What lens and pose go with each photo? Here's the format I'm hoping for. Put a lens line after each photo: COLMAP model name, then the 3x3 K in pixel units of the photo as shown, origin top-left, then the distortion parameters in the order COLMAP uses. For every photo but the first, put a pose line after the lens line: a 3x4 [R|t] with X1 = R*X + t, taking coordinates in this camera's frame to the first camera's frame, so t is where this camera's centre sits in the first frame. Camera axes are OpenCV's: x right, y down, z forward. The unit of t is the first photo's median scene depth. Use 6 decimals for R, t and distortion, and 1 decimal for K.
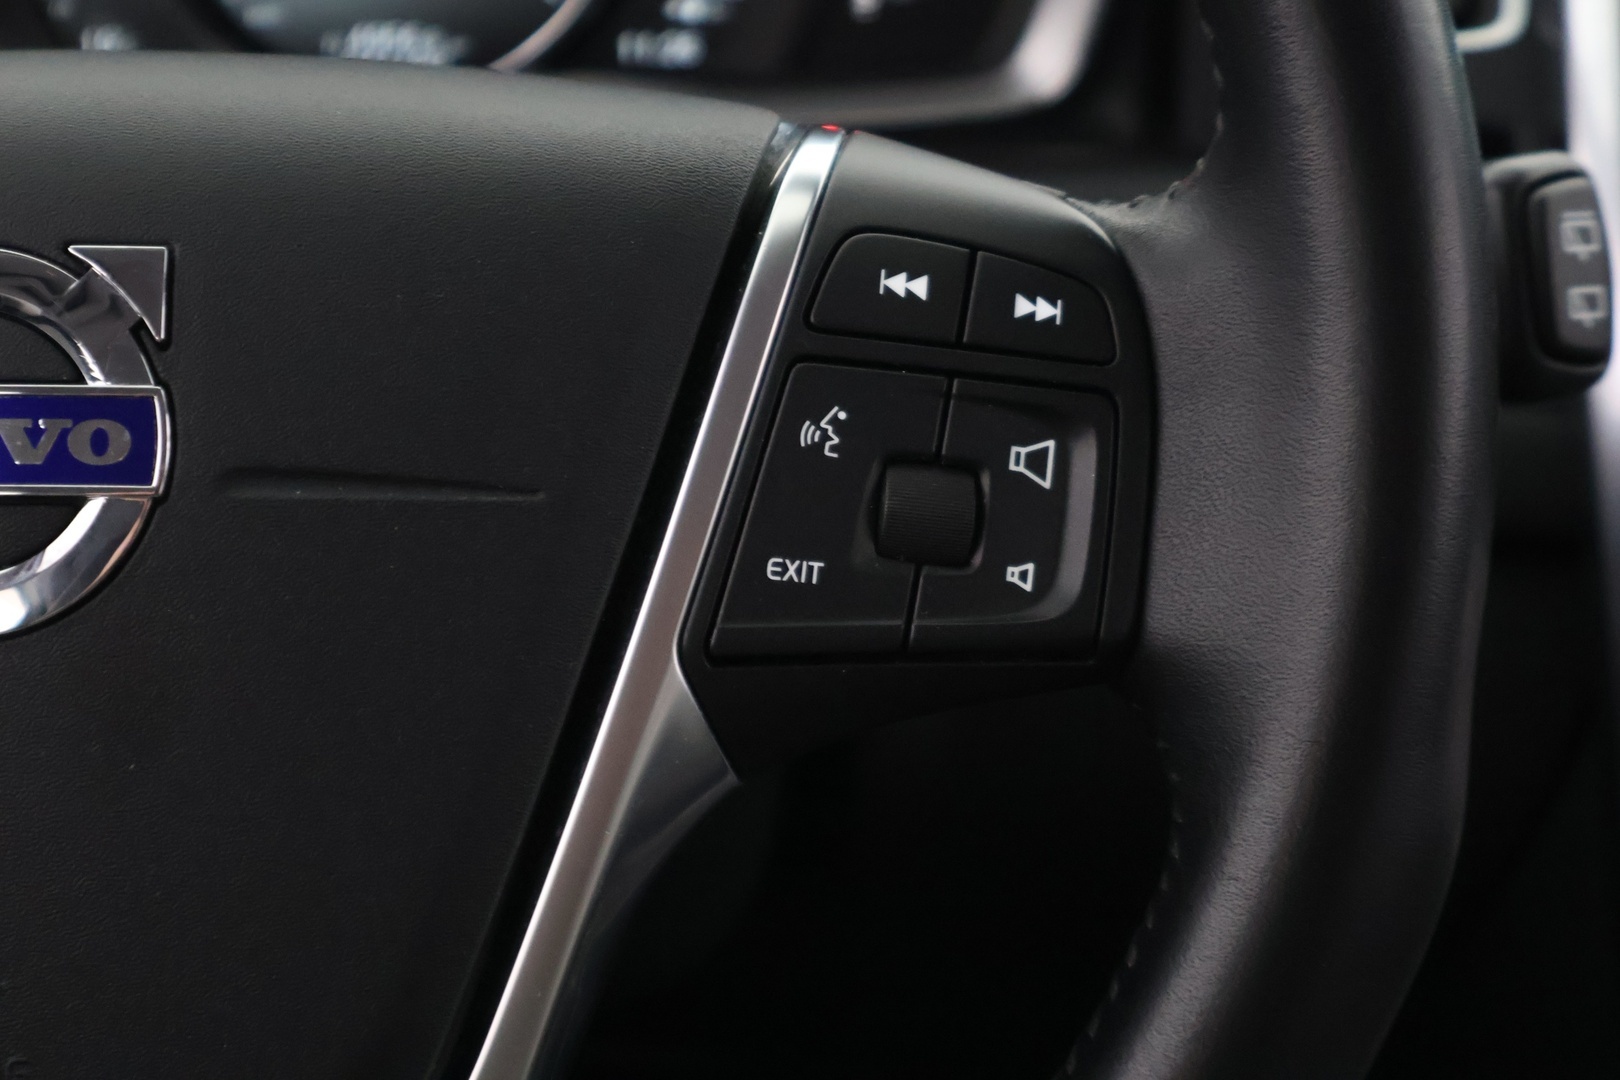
lens RADIAL K [[3363.3, 0, 813.5], [0, 3363.3, 533.6], [0, 0, 1]] dist [0.105911, 0.000000]
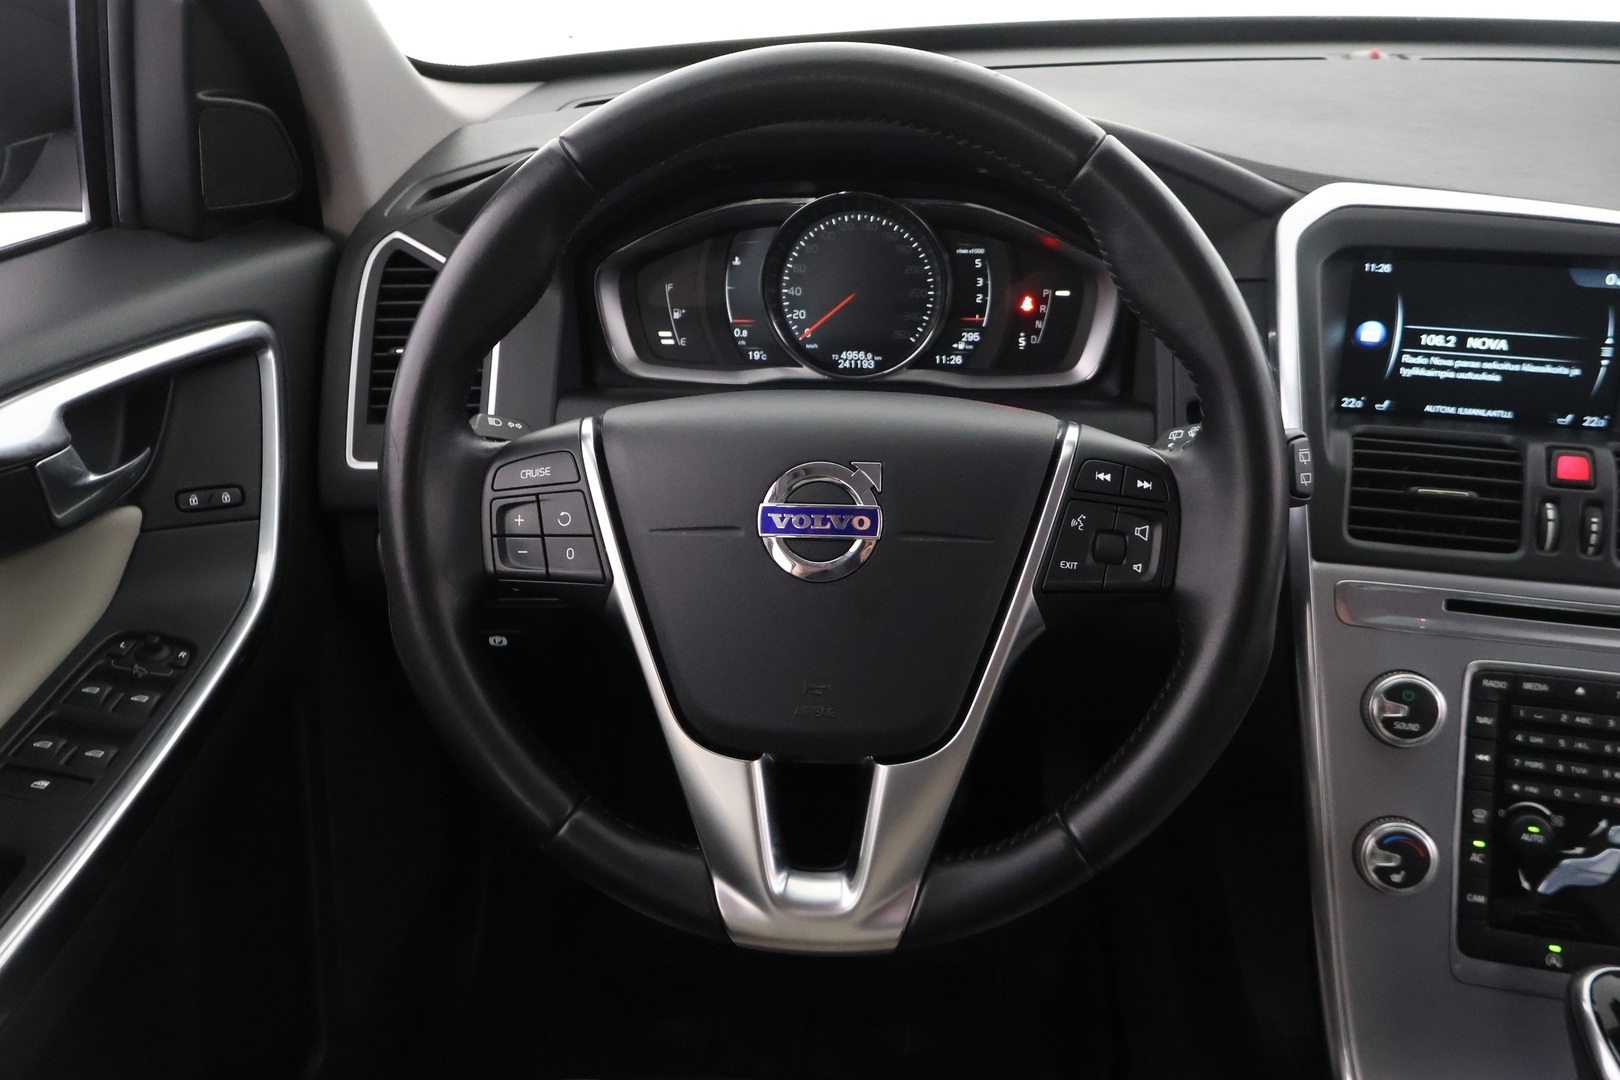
lens RADIAL K [[1384.0, 0, 806.4], [0, 1384.0, 537.3], [0, 0, 1]] dist [-0.008920, 0.038381]
pose [[0.998723, 0.020951, -0.045973, -0.194945], [-0.019279, 0.999147, 0.036514, -0.058945], [0.046699, -0.035581, 0.998275, -0.336563]]
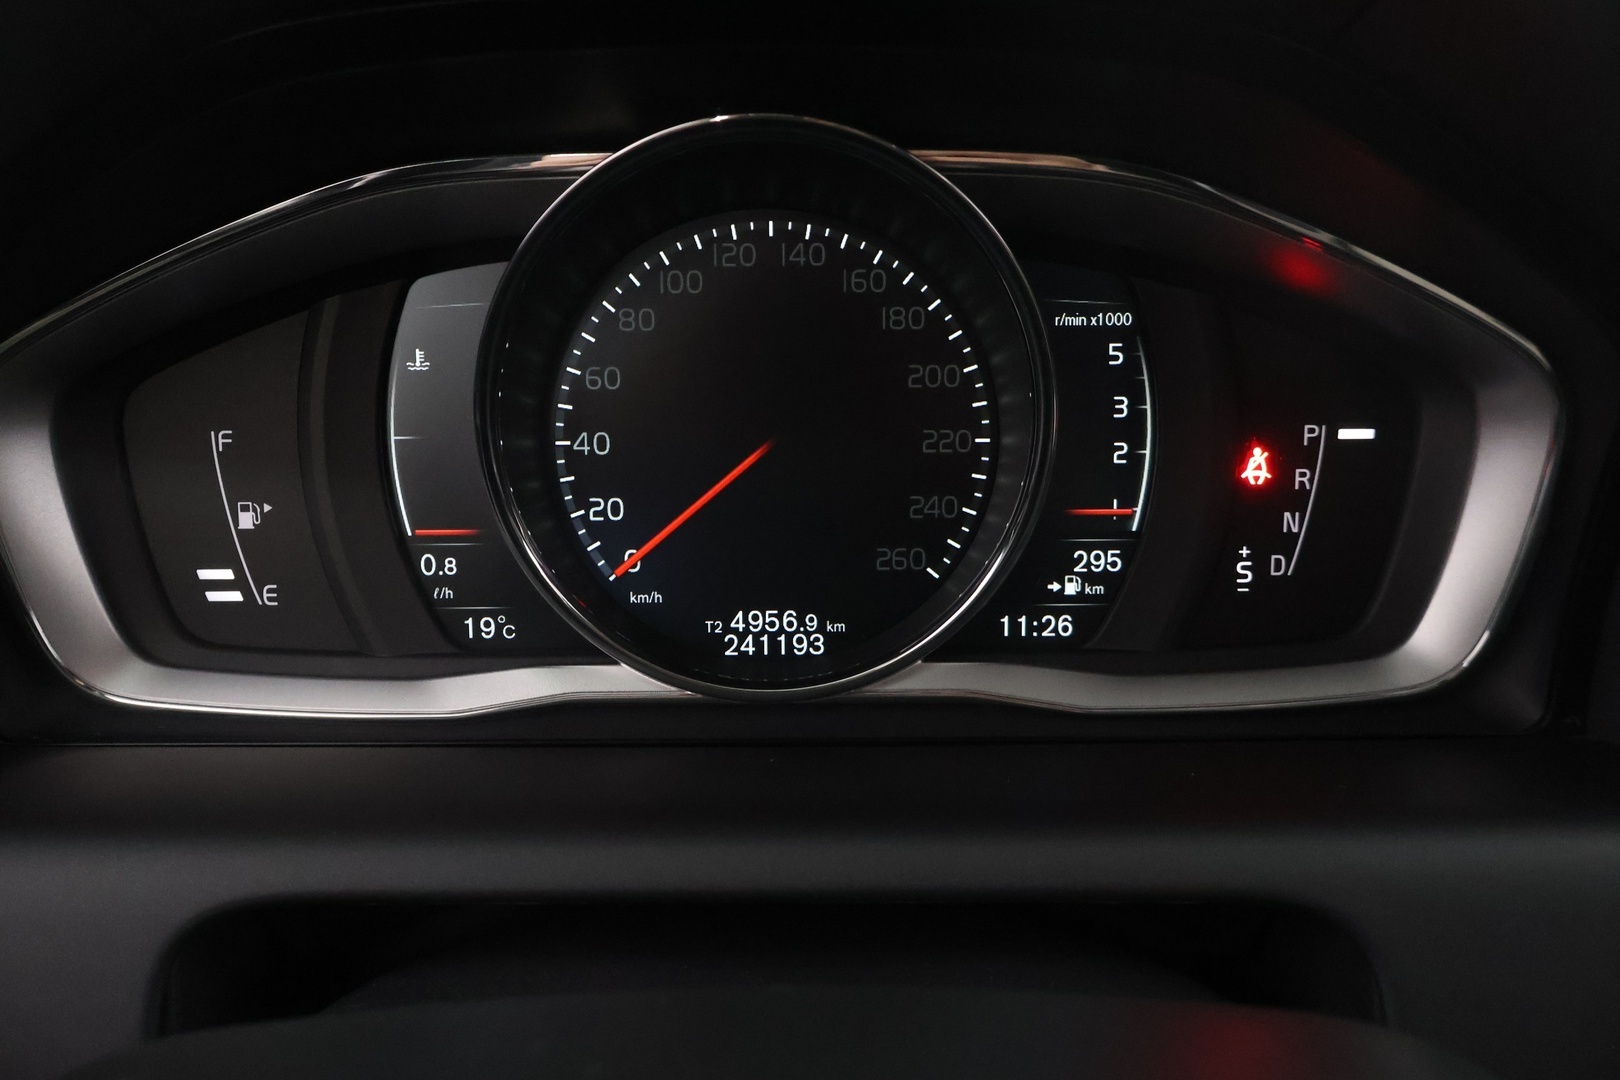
lens RADIAL K [[1384.0, 0, 805.8], [0, 1384.0, 541.3], [0, 0, 1]] dist [-0.008920, 0.038381]
pose [[0.999491, -0.010569, 0.030096, -0.226372], [0.011915, 0.998920, -0.044911, -0.268694], [-0.029588, 0.045247, 0.998538, 1.038187]]
